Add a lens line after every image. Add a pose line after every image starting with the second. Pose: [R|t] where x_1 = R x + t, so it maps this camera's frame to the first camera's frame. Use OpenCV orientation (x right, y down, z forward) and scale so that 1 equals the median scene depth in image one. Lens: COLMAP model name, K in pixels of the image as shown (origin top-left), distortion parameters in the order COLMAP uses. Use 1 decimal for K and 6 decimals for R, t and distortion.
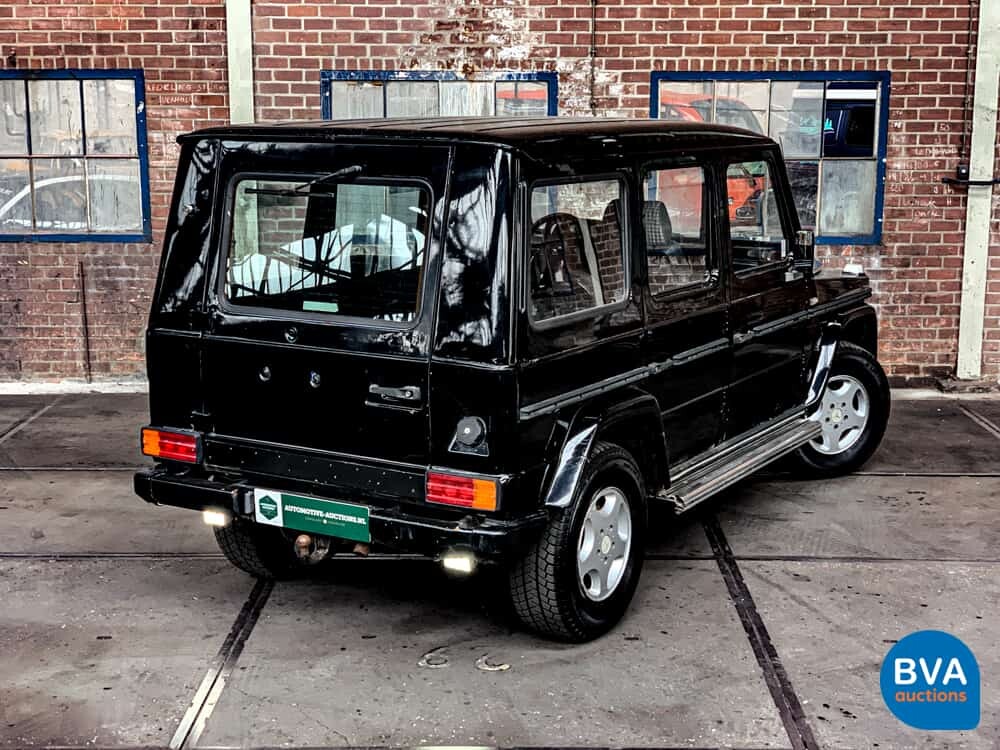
lens RADIAL K [[1491.8, 0, 508.1], [0, 1491.8, 373.5], [0, 0, 1]] dist [0.204813, -0.846858]
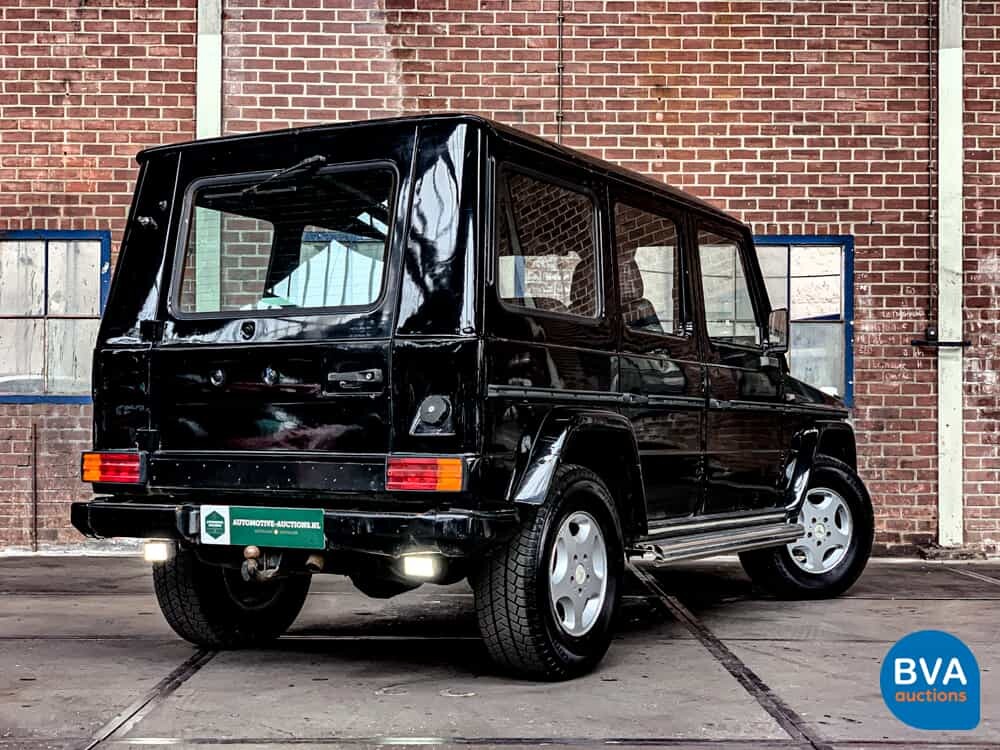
lens RADIAL K [[1491.1, 0, 500.0], [0, 1491.1, 375.0], [0, 0, 1]] dist [0.222852, -0.975595]
pose [[0.999849, 0.002860, 0.017140, -0.000236], [0.000934, 0.976091, -0.217361, 0.109916], [-0.017352, 0.217344, 0.975941, 0.040497]]
